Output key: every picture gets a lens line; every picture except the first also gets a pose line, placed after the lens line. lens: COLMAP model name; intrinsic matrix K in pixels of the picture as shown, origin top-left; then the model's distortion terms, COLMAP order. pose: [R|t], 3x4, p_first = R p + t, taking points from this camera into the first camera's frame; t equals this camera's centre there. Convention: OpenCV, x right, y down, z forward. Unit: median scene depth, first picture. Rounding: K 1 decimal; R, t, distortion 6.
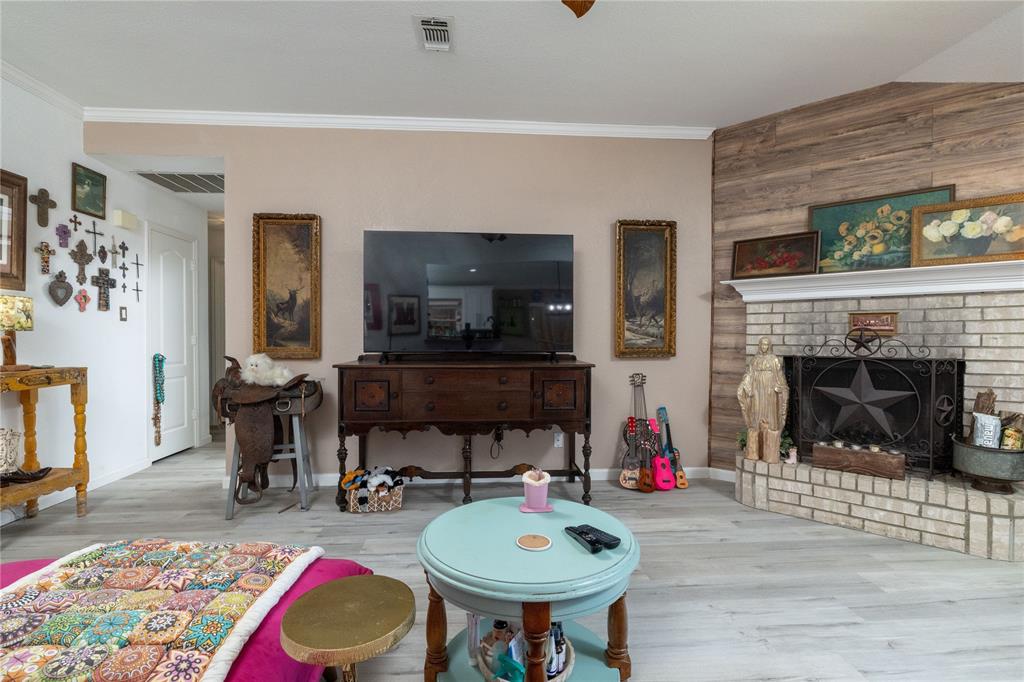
lens RADIAL K [[469.8, 0, 511.1], [0, 469.8, 342.7], [0, 0, 1]] dist [-0.001018, 0.000246]
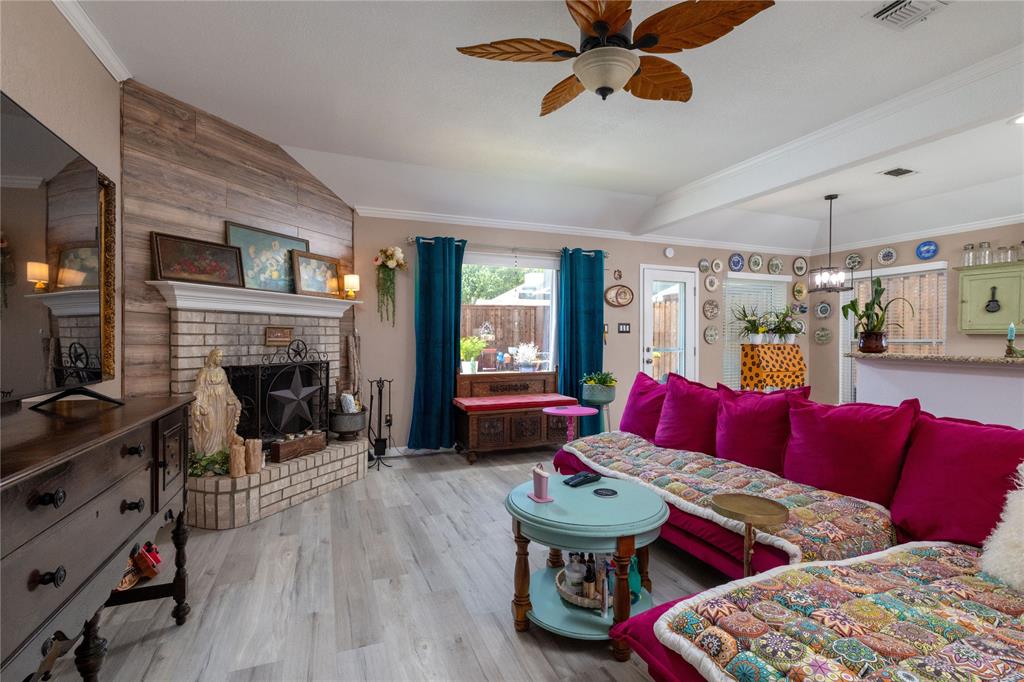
lens RADIAL K [[469.8, 0, 511.1], [0, 469.8, 342.7], [0, 0, 1]] dist [-0.001018, 0.000246]
pose [[-0.302060, -0.008450, 0.953252, -0.523925], [0.013453, 0.999823, 0.013126, -0.027464], [-0.953194, 0.016789, -0.301893, 0.705867]]
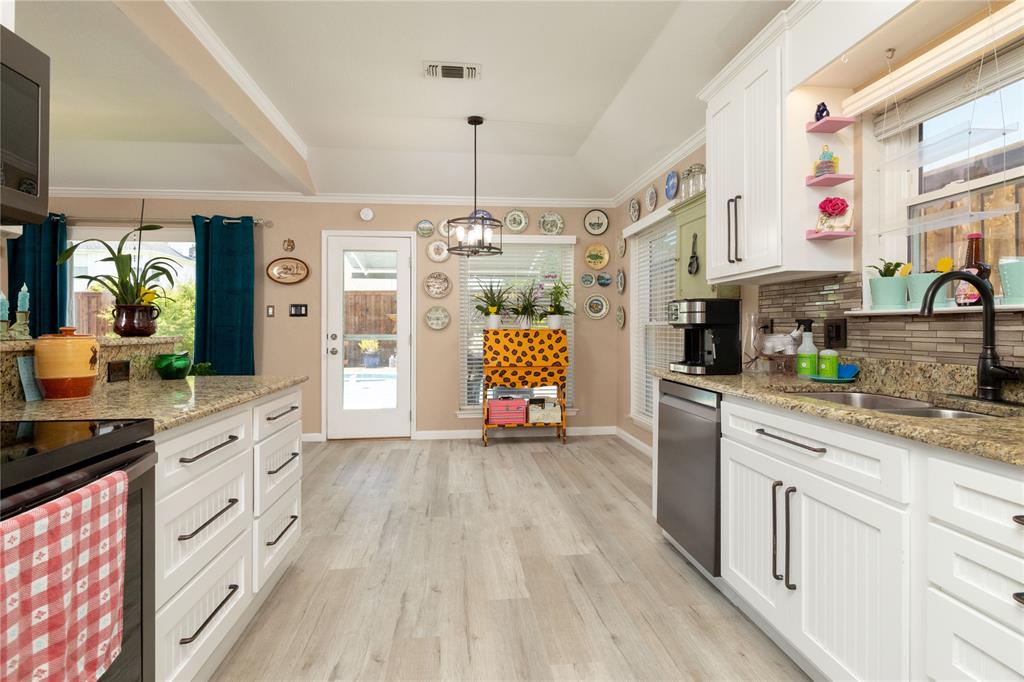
lens RADIAL K [[519.5, 0, 512.3], [0, 519.5, 327.5], [0, 0, 1]] dist [0.000968, 0.000422]
pose [[-0.038093, 0.002778, 0.999270, -0.576039], [0.019829, 0.999801, -0.002024, 0.013982], [-0.999077, 0.019738, -0.038141, -0.772744]]
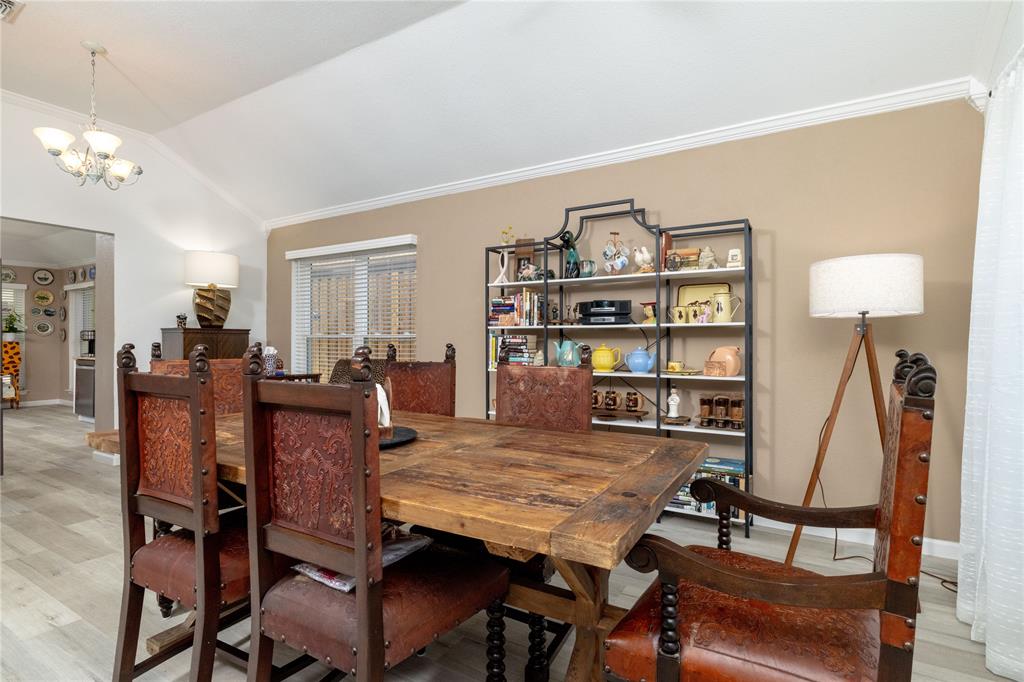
lens RADIAL K [[505.2, 0, 512.0], [0, 505.2, 341.0], [0, 0, 1]] dist [-0.000506, 0.001122]
pose [[-0.814224, 0.002611, 0.580545, -2.470265], [0.012448, 0.999838, 0.012962, 0.014812], [-0.580418, 0.017781, -0.814125, -0.372638]]
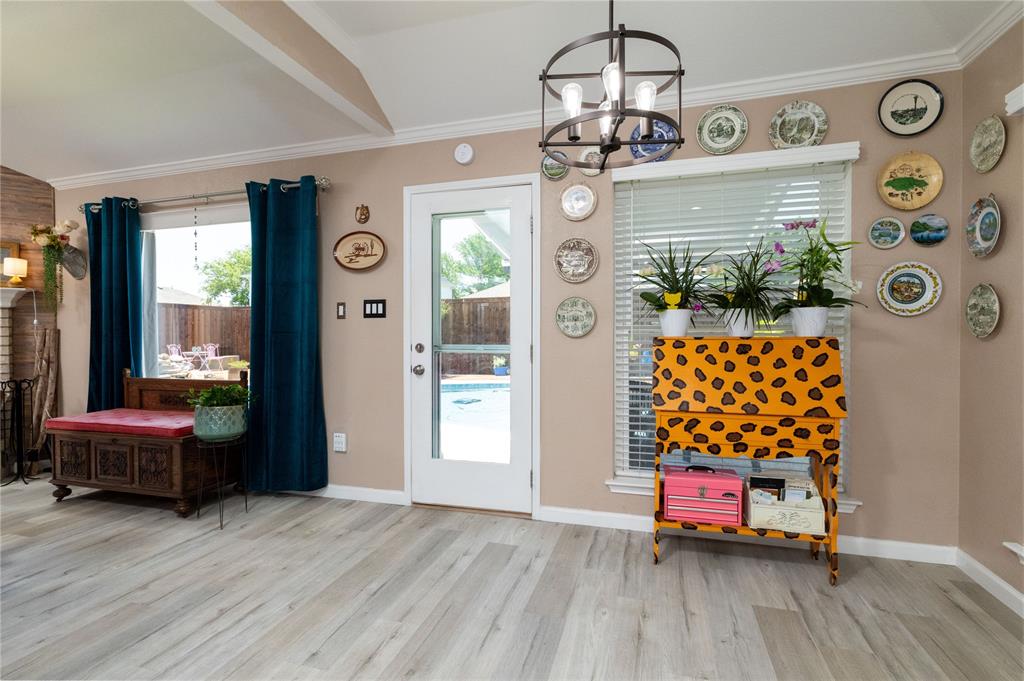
lens RADIAL K [[488.4, 0, 511.4], [0, 488.4, 341.5], [0, 0, 1]] dist [0.000179, 0.000419]
pose [[0.355388, -0.011586, 0.934647, 0.158392], [0.018163, 0.999820, 0.005488, 0.013229], [-0.934543, 0.015025, 0.355534, -0.807776]]
